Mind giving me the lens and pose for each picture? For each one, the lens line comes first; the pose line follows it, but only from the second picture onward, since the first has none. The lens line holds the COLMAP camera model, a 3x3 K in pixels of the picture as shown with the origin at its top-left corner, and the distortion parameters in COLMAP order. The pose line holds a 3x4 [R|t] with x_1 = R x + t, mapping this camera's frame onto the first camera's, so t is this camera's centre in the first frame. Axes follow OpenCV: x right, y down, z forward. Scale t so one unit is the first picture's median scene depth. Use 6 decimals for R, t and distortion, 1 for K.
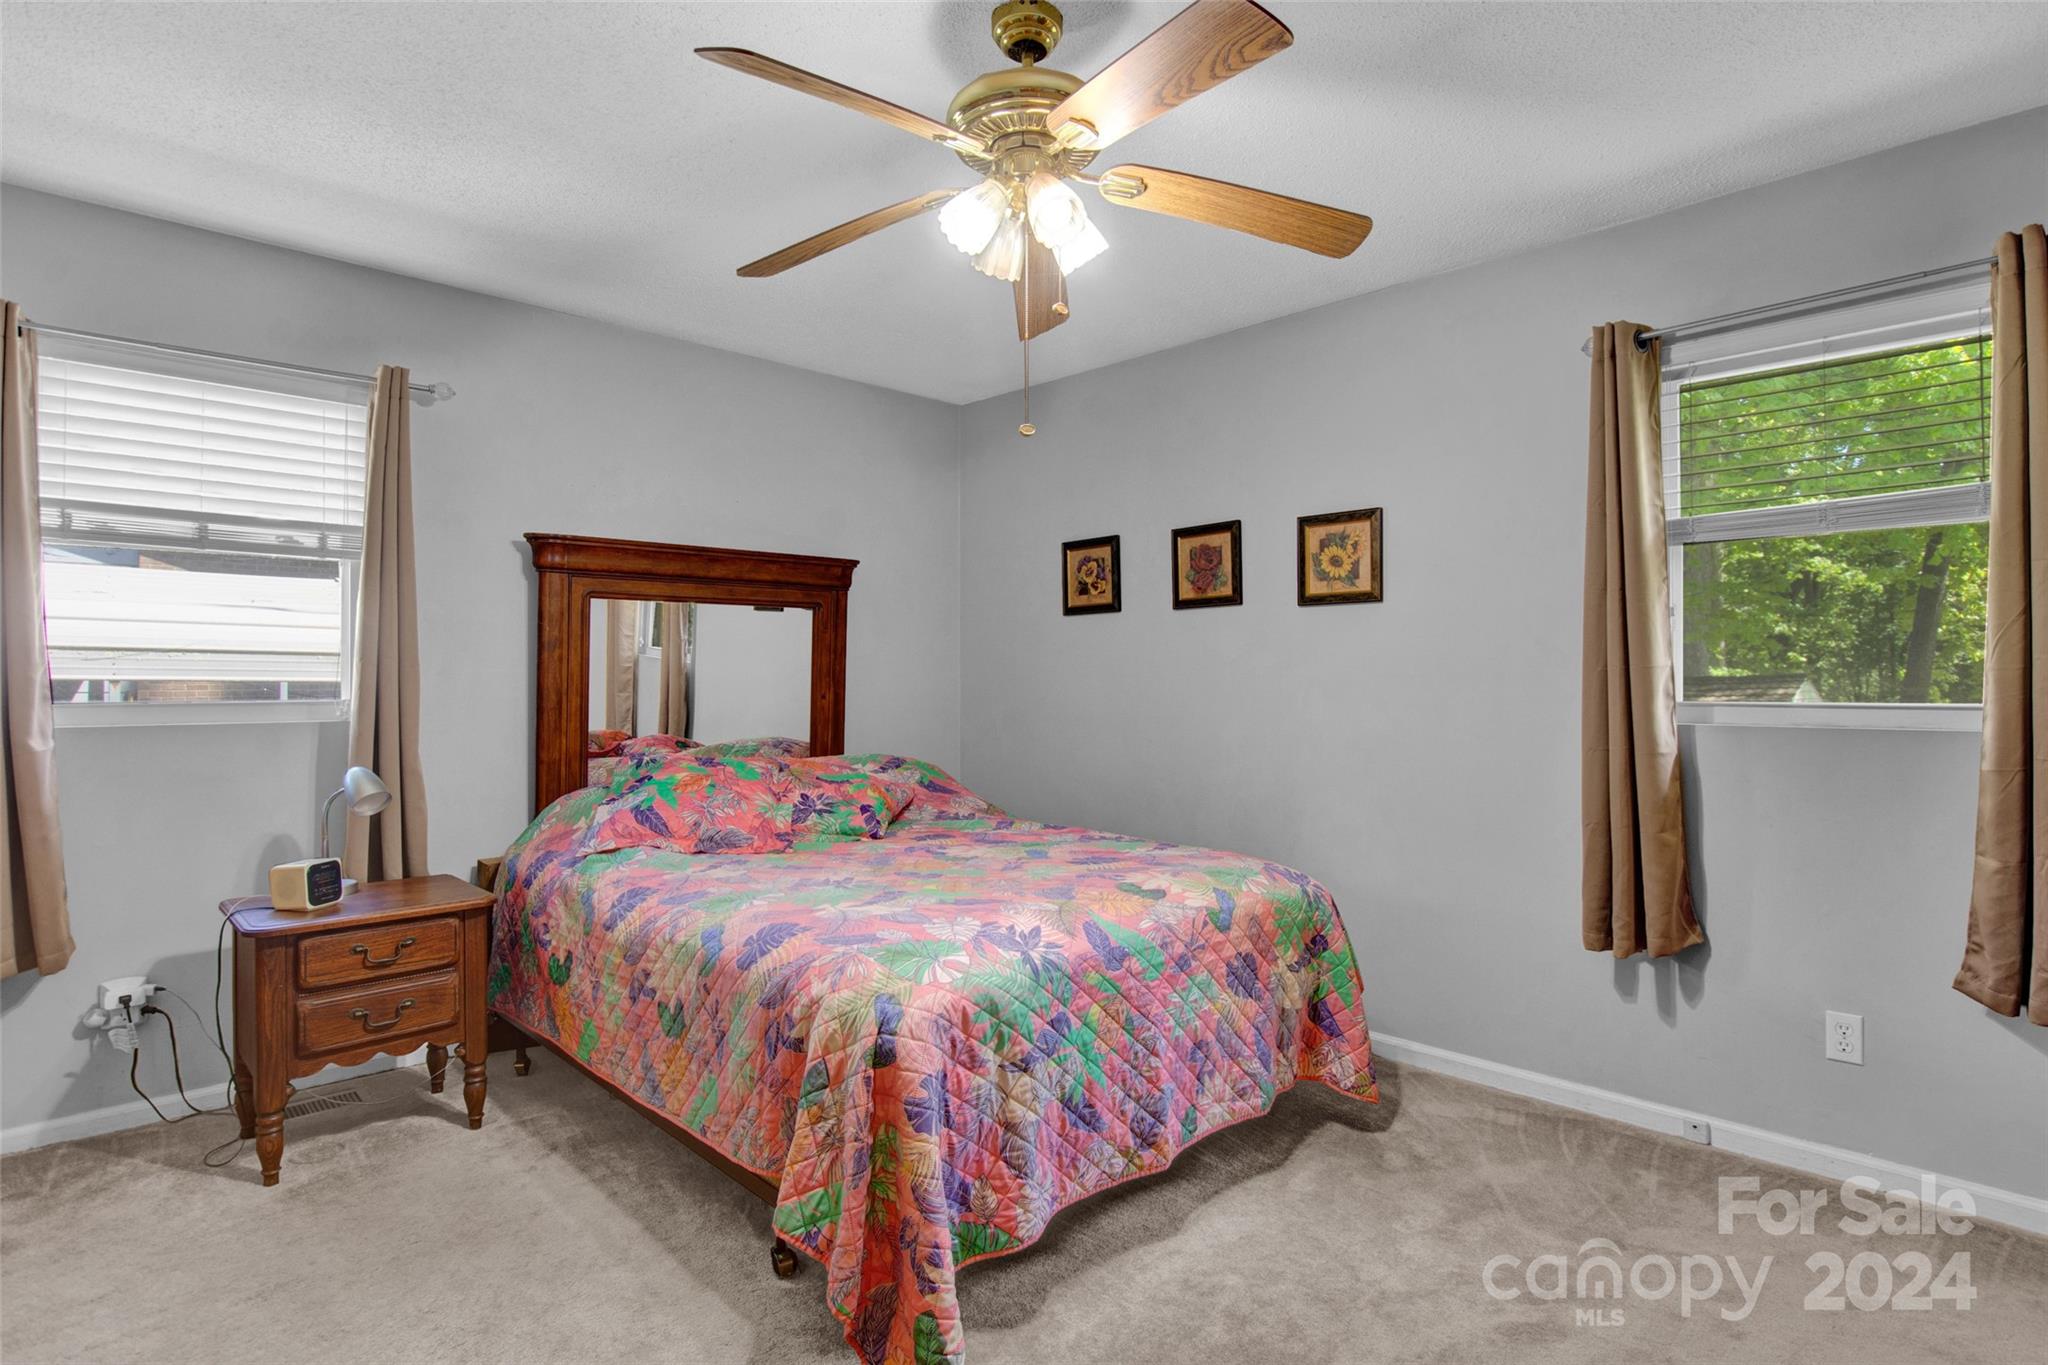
lens RADIAL K [[1055.8, 0, 1033.2], [0, 1055.8, 692.2], [0, 0, 1]] dist [-0.016287, -0.001281]
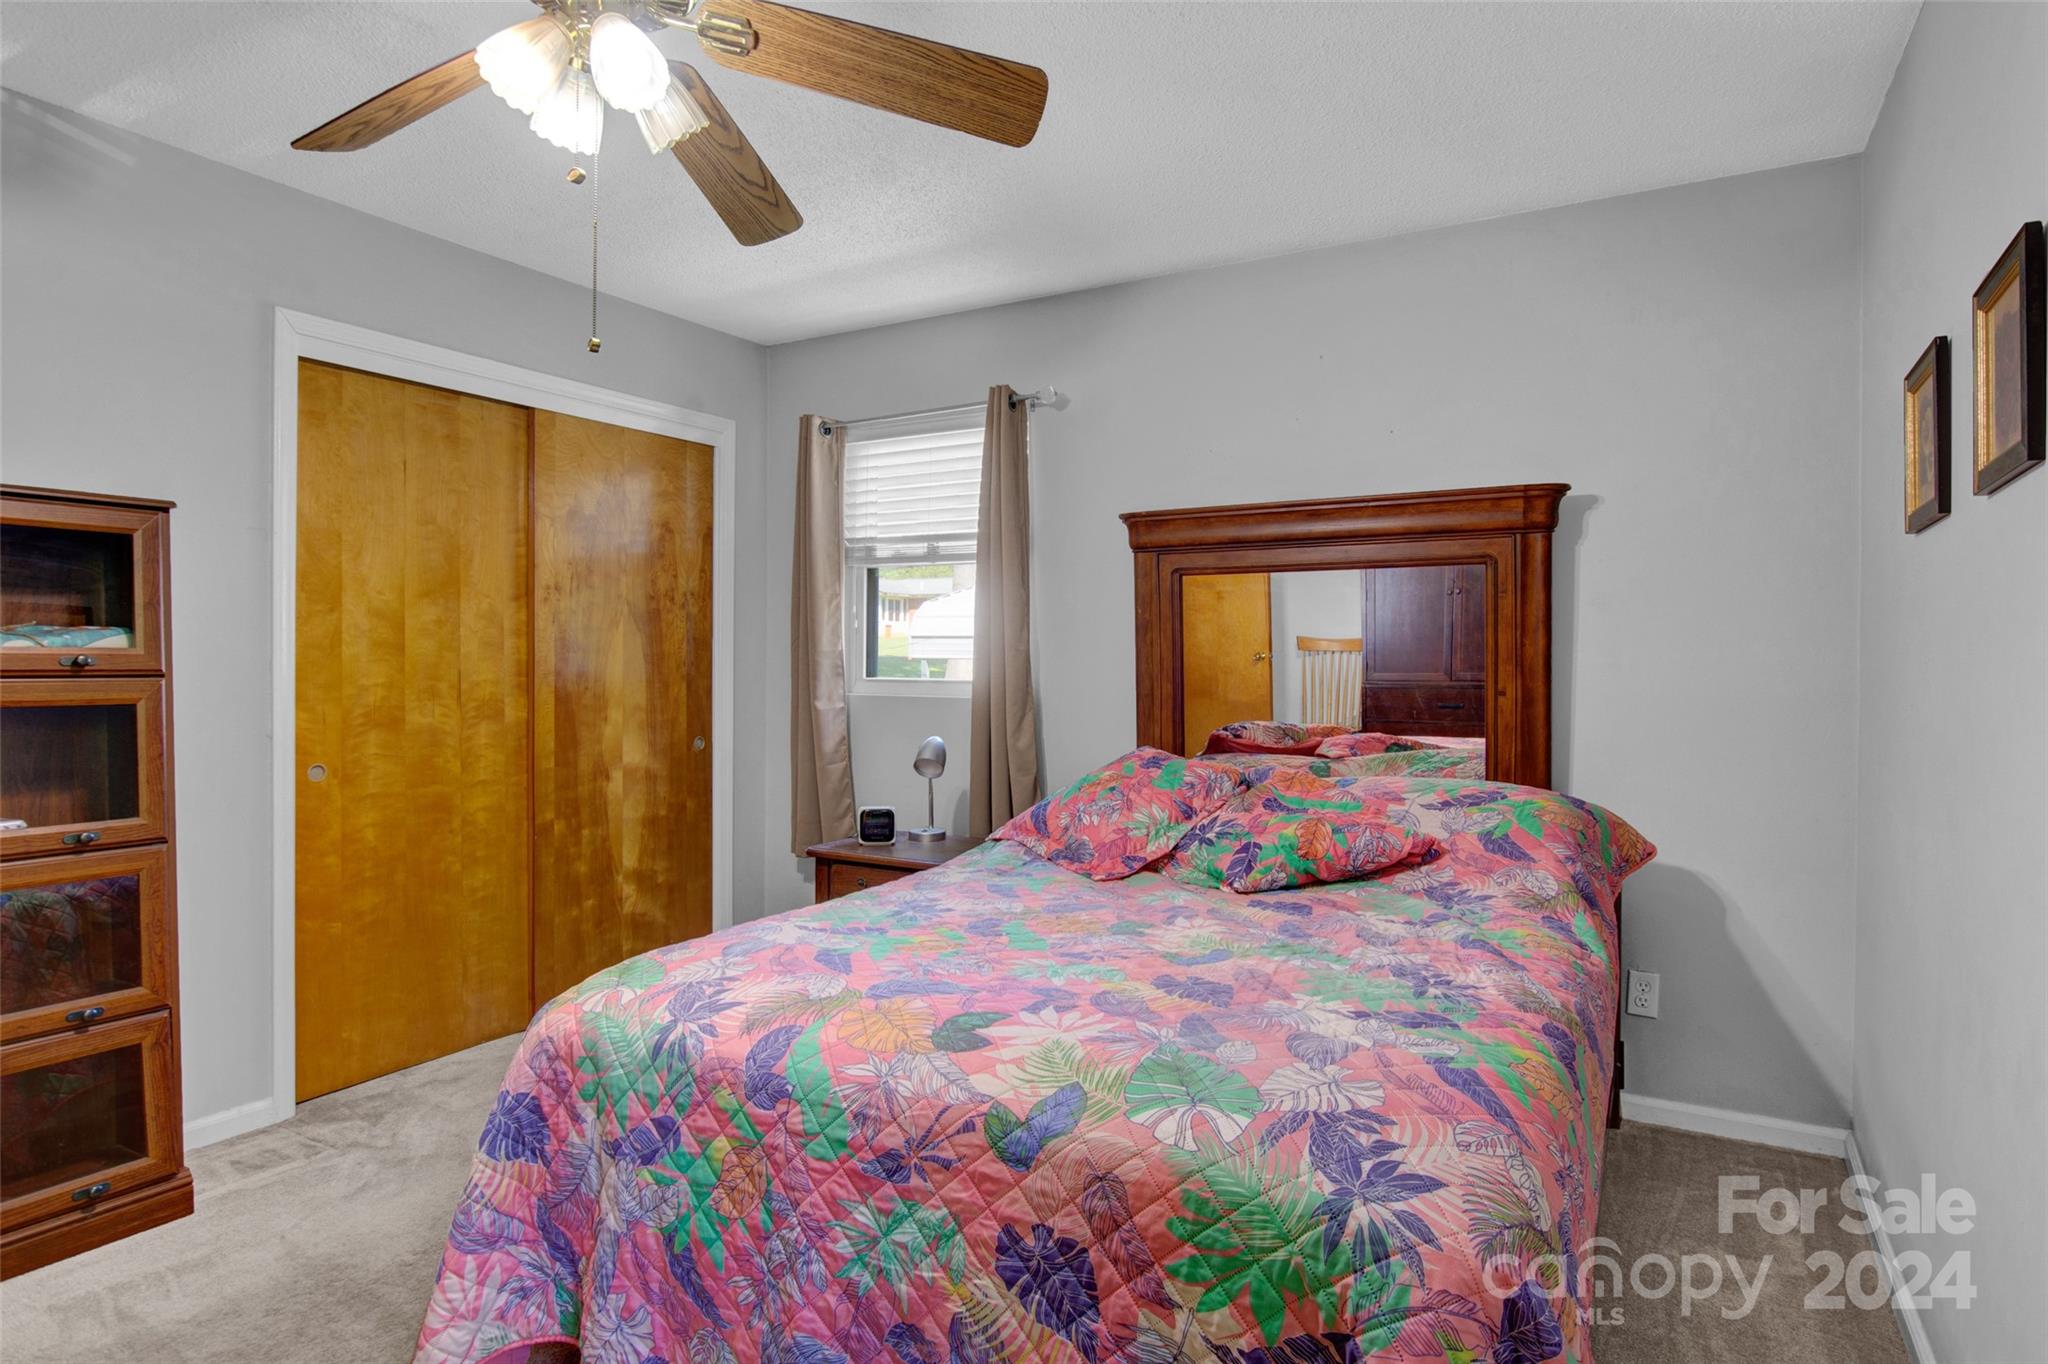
lens RADIAL K [[1150.9, 0, 1026.6], [0, 1150.9, 669.4], [0, 0, 1]] dist [-0.013159, 0.001082]
pose [[0.235548, 0.007844, -0.971831, 0.541902], [-0.014329, 0.999887, 0.004597, -0.010237], [0.971757, 0.012842, 0.235634, 0.659760]]
